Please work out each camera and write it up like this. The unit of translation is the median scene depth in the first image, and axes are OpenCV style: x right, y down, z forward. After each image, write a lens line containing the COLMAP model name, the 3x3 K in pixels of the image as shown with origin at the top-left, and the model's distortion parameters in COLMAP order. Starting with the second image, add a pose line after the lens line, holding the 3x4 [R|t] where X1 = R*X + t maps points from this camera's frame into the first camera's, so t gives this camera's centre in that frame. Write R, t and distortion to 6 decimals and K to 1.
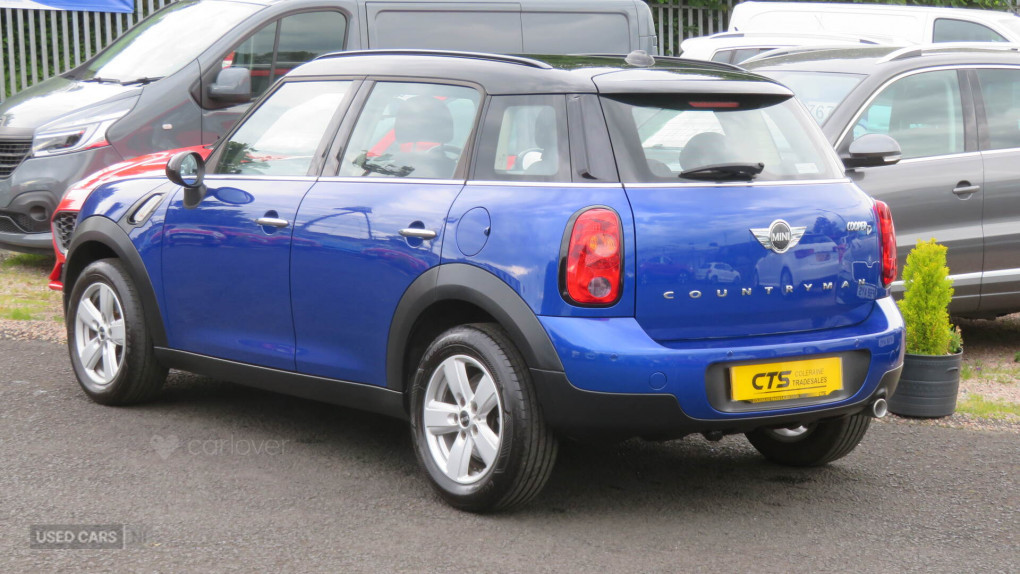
lens RADIAL K [[2194.0, 0, 510.0], [0, 2194.0, 287.0], [0, 0, 1]] dist [0.011794, 0.055224]
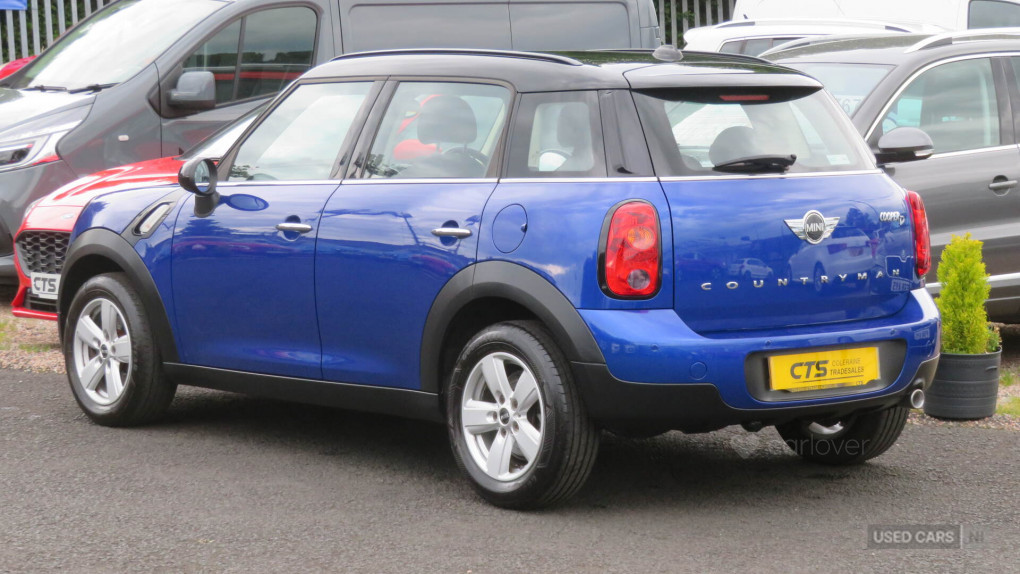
lens RADIAL K [[2686.0, 0, 521.8], [0, 2686.0, 283.8], [0, 0, 1]] dist [0.023754, -0.293157]
pose [[0.999508, -0.021993, 0.022379, -0.033997], [0.022398, 0.999587, -0.018016, 0.019255], [-0.021973, 0.018508, 0.999587, -0.198142]]
